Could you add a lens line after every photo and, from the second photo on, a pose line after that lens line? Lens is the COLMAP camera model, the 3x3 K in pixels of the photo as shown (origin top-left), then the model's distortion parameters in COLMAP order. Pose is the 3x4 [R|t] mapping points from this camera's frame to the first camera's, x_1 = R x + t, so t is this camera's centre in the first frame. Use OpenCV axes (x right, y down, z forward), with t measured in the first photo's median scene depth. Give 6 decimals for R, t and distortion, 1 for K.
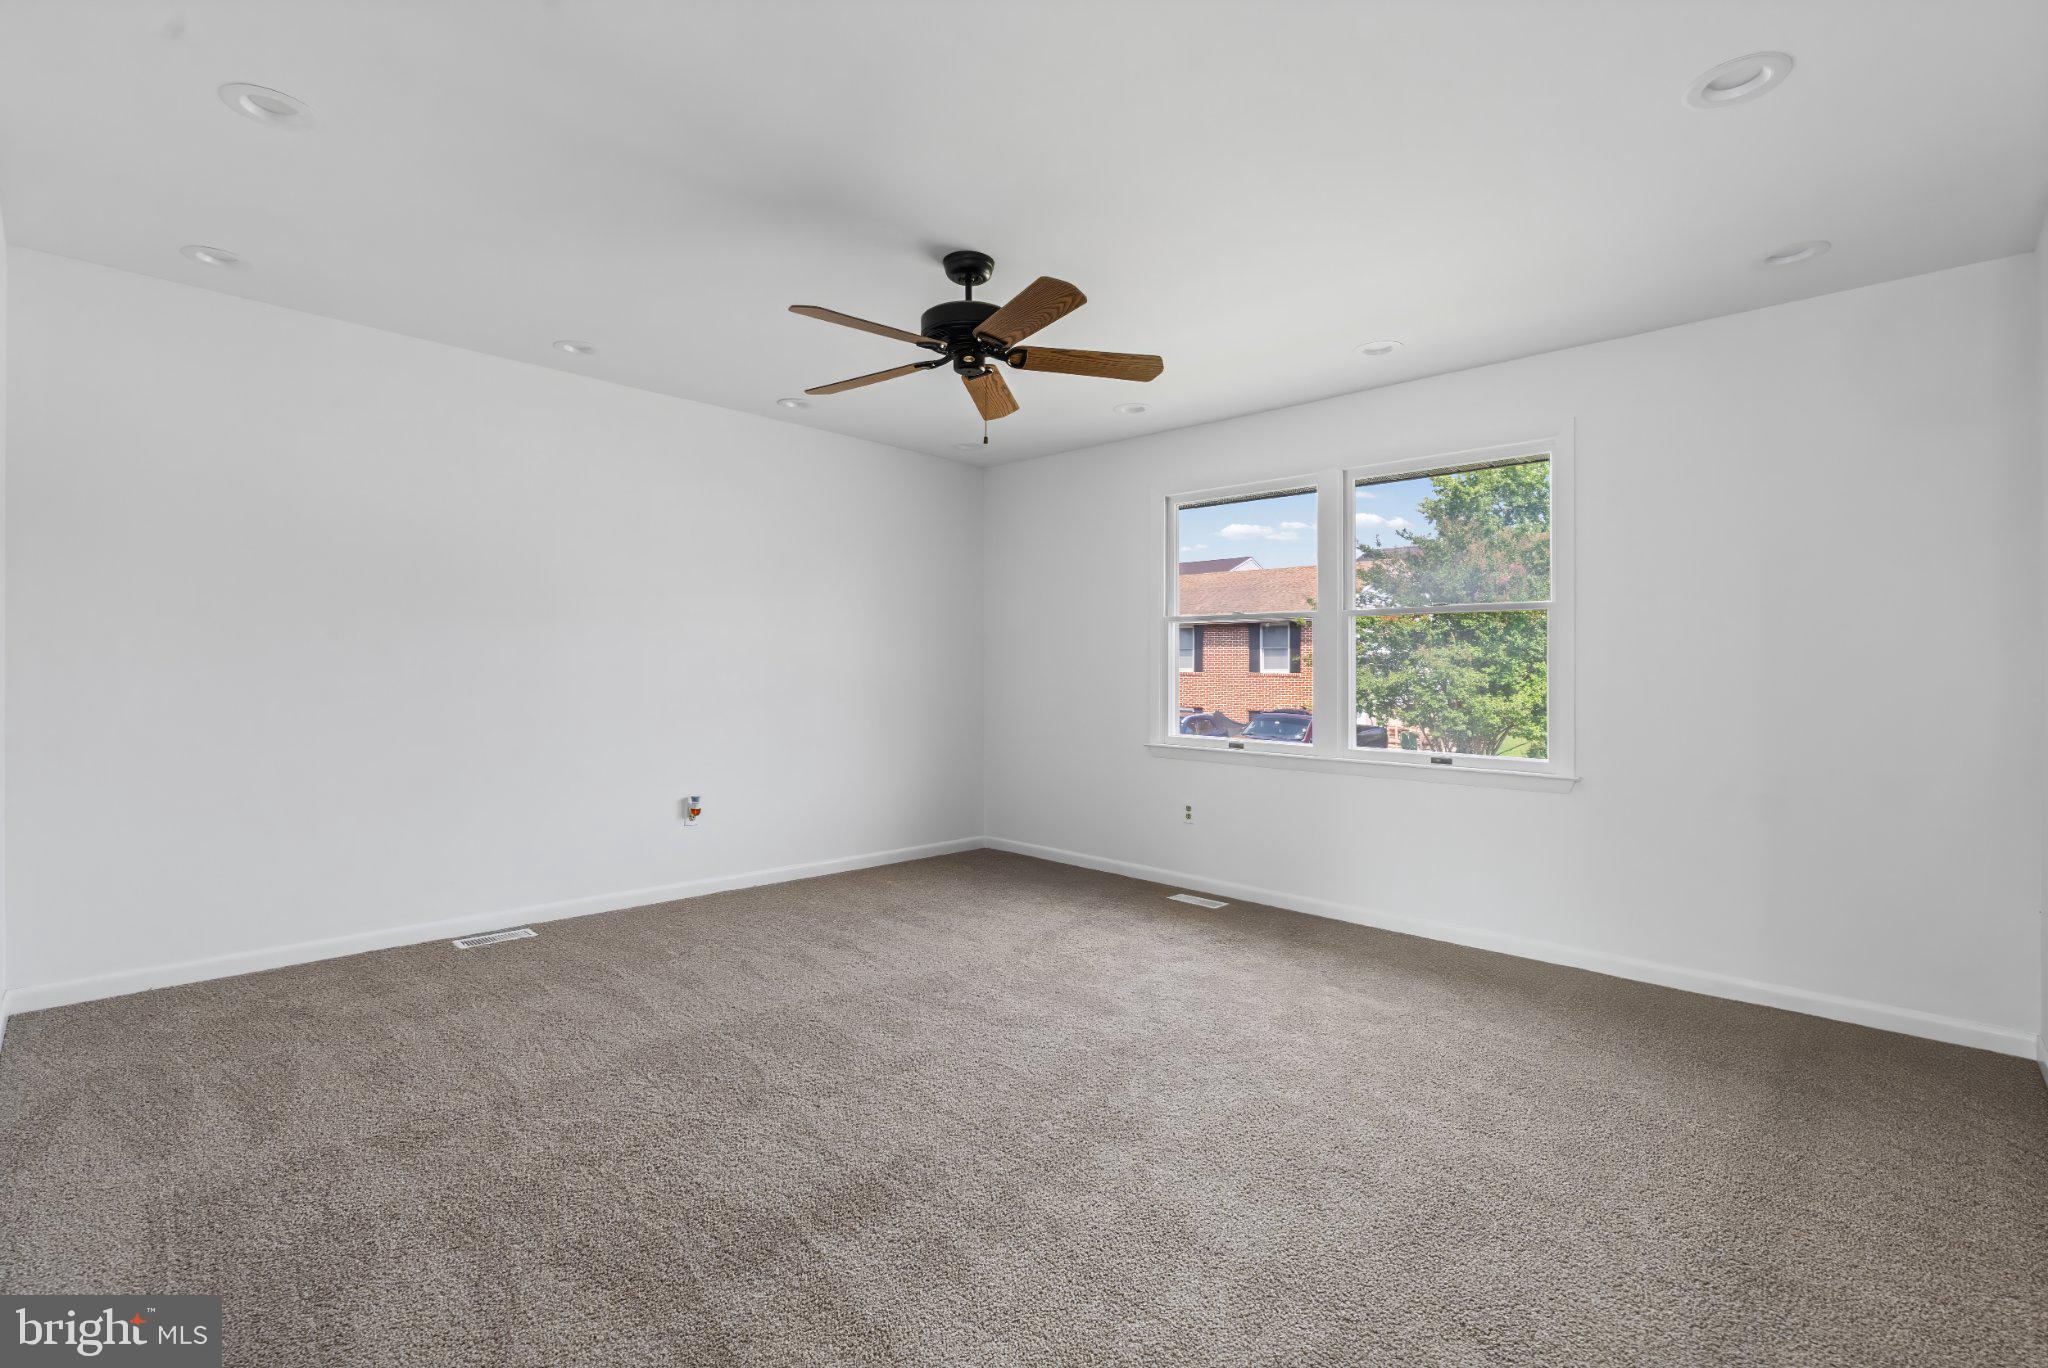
lens RADIAL K [[927.0, 0, 1007.8], [0, 927.0, 658.2], [0, 0, 1]] dist [-0.001651, -0.000349]
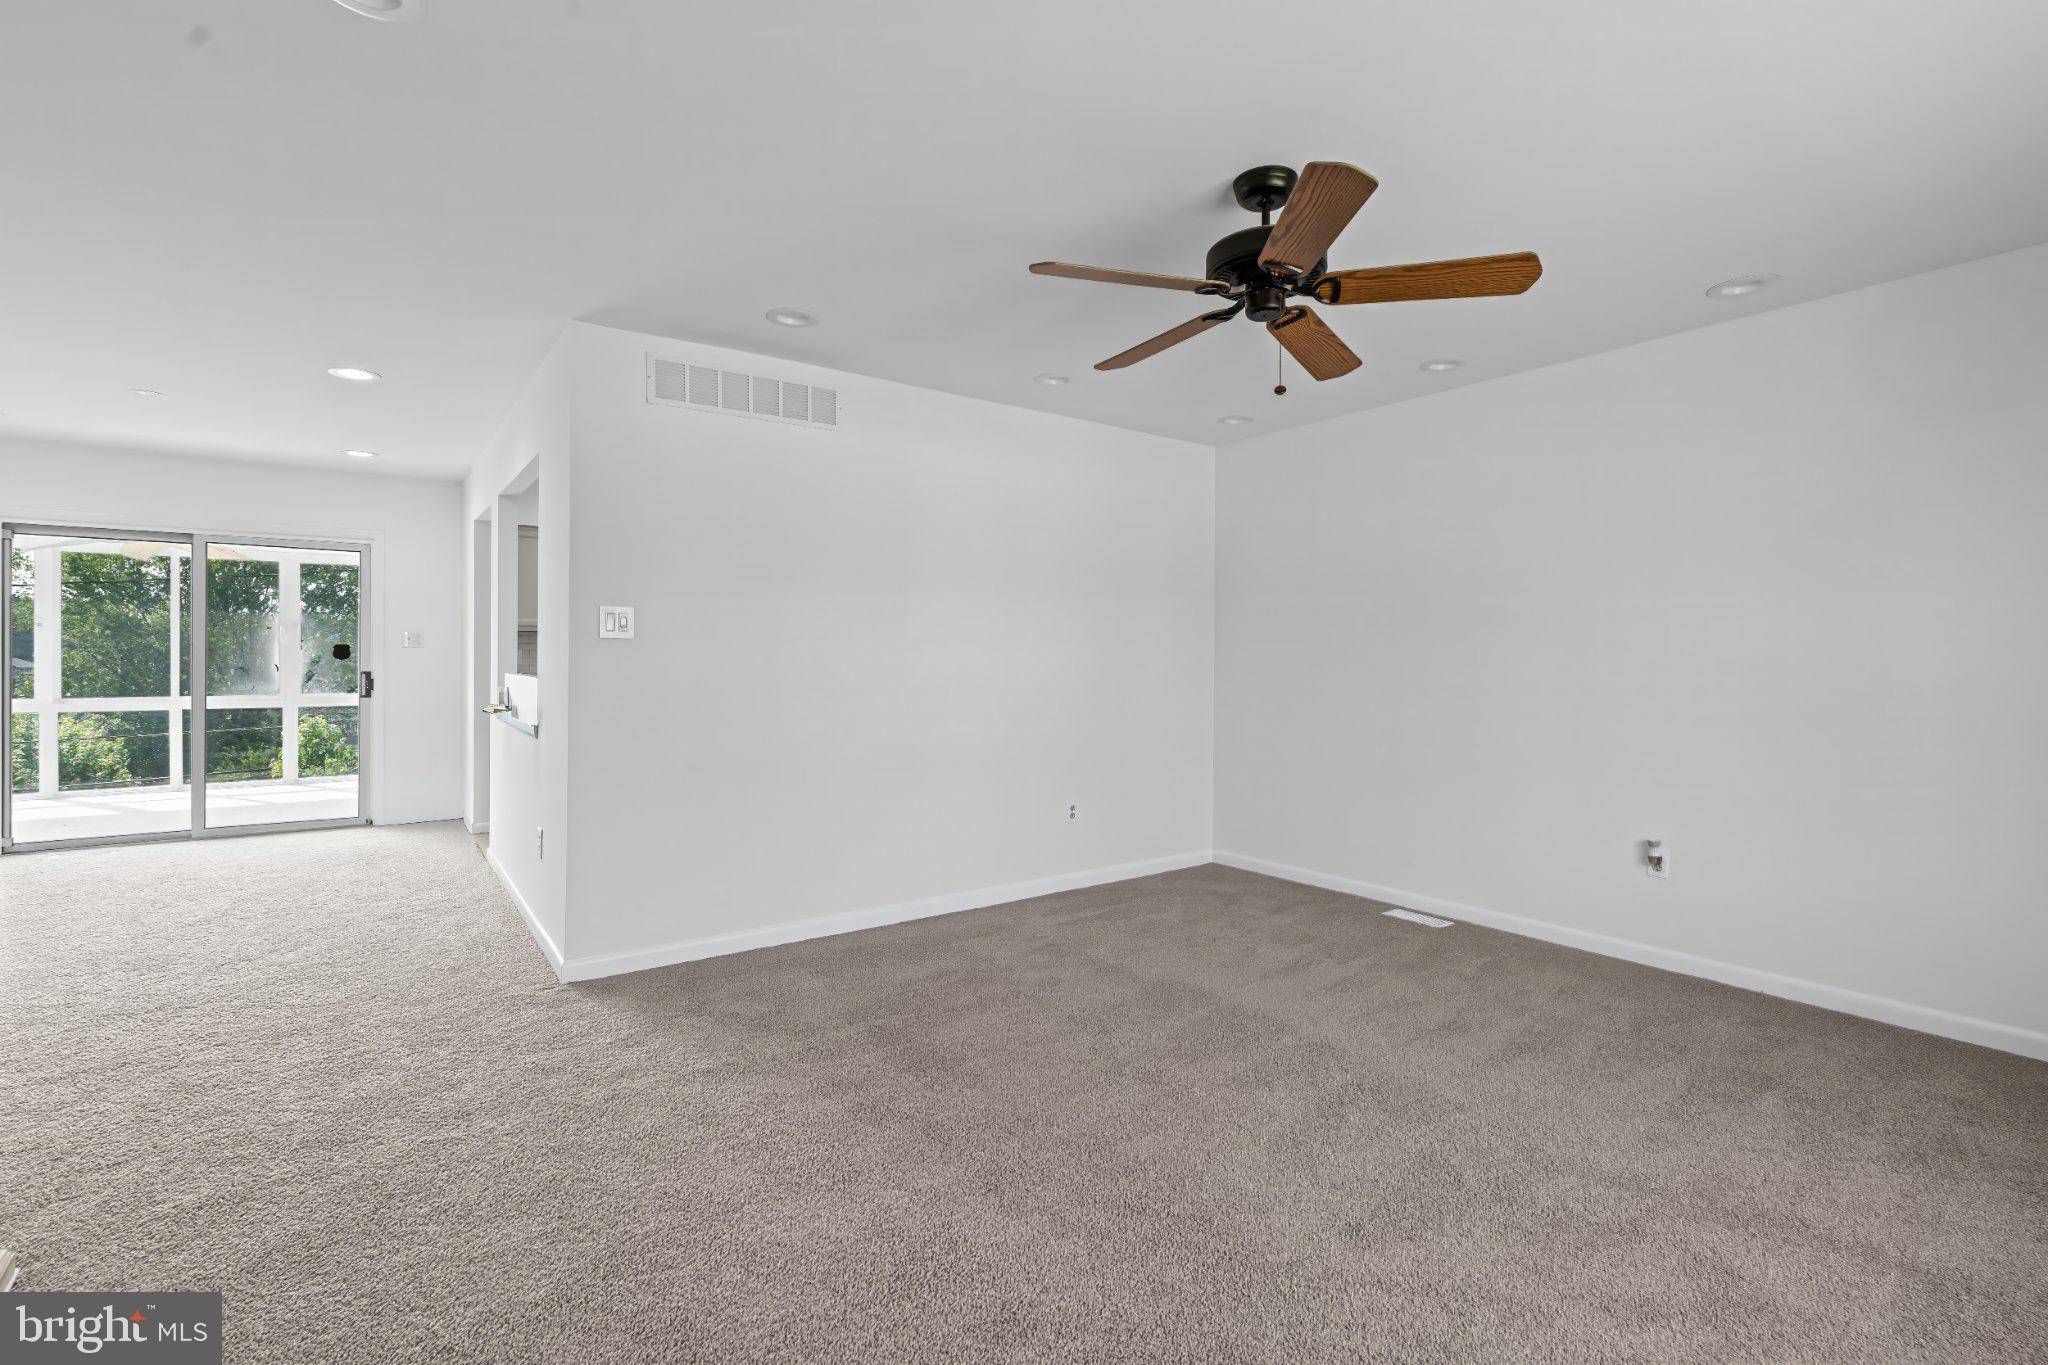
lens RADIAL K [[909.3, 0, 1028.5], [0, 909.3, 669.6], [0, 0, 1]] dist [-0.003045, -0.000136]
pose [[-0.148428, -0.002397, -0.988920, 0.772218], [0.008168, 0.999960, -0.003649, 0.003456], [0.988890, -0.008619, -0.148402, 0.904660]]
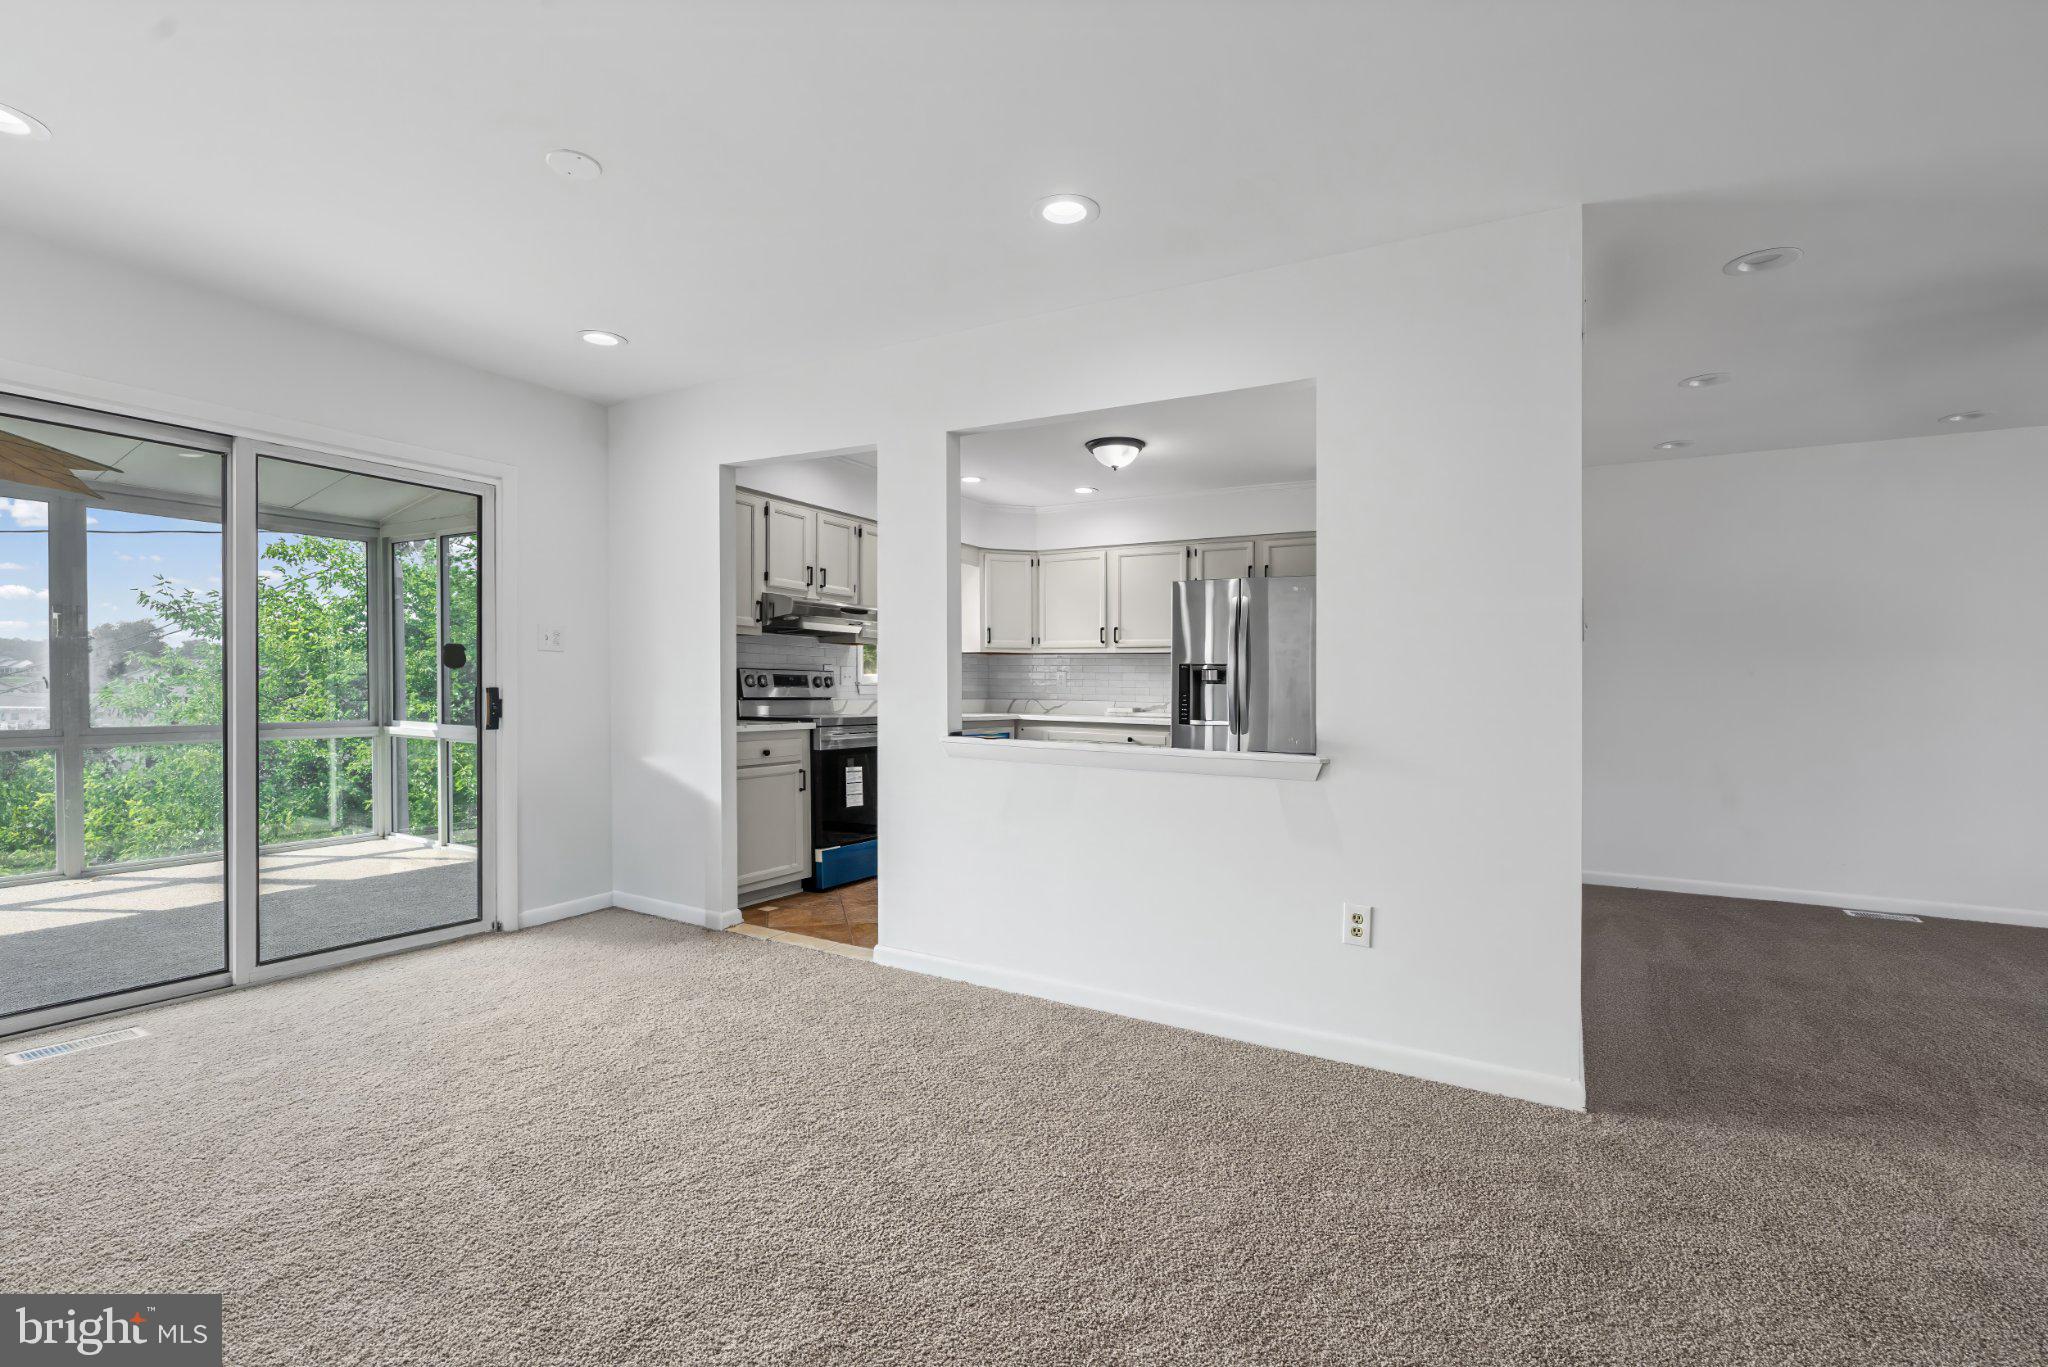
lens RADIAL K [[934.3, 0, 1027.8], [0, 934.3, 692.4], [0, 0, 1]] dist [0.001163, 0.000262]
pose [[0.267545, -0.002176, -0.963543, 0.434783], [0.004560, 0.999989, -0.000992, -0.000679], [0.963535, -0.004129, 0.267552, -0.543954]]
